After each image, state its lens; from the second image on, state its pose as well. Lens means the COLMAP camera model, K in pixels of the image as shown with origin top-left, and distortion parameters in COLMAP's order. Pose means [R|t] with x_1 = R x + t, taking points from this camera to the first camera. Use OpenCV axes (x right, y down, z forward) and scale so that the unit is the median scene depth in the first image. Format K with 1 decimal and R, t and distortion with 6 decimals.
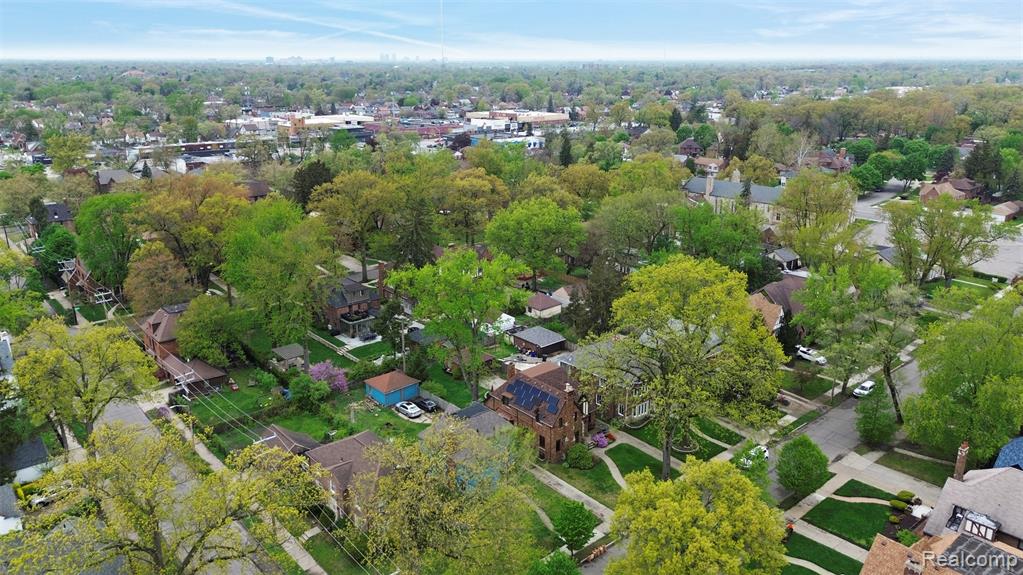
lens RADIAL K [[737.5, 0, 517.9], [0, 737.5, 291.3], [0, 0, 1]] dist [0.043533, -0.037041]
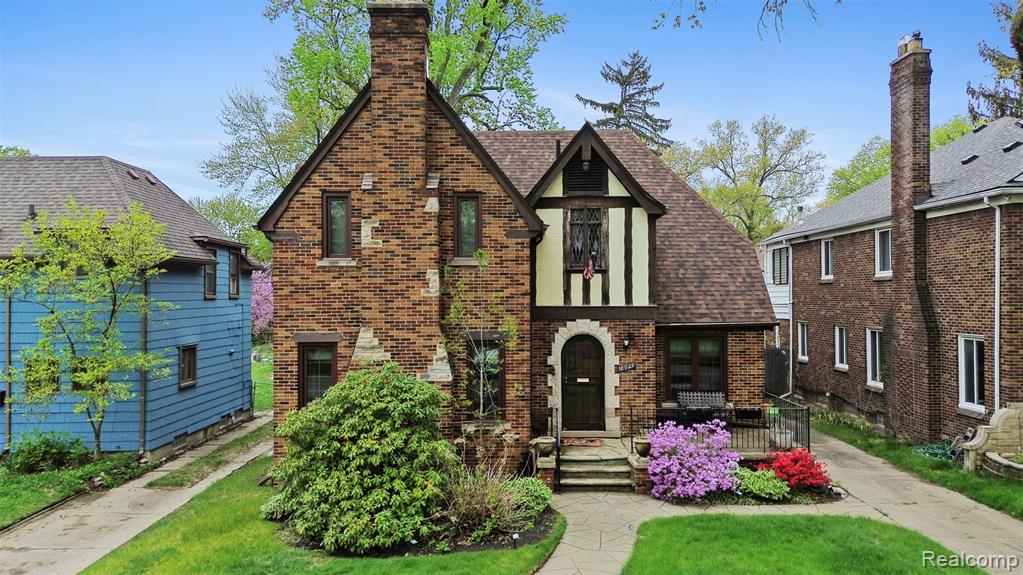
lens RADIAL K [[737.5, 0, 508.3], [0, 737.5, 295.3], [0, 0, 1]] dist [0.043533, -0.037041]
pose [[0.756367, -0.006470, -0.654116, 0.136978], [-0.184720, 0.957142, -0.223063, 0.160706], [0.627525, 0.289546, 0.722755, 0.664731]]
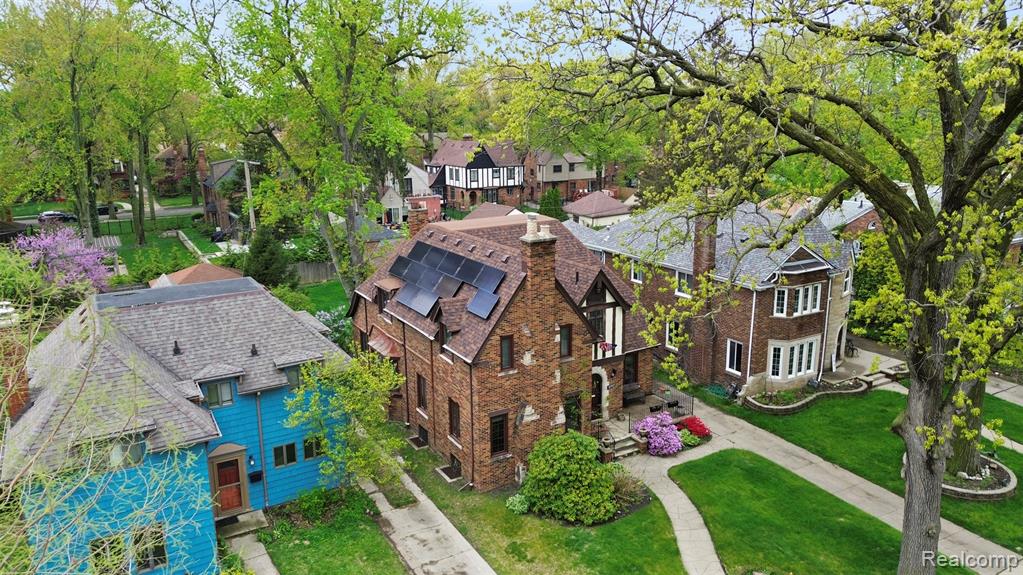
lens RADIAL K [[737.5, 0, 509.9], [0, 737.5, 281.5], [0, 0, 1]] dist [0.043533, -0.037041]
pose [[0.982246, 0.029202, -0.185311, 0.081231], [-0.040701, 0.997454, -0.058556, 0.121677], [0.183129, 0.065059, 0.980934, 0.520931]]
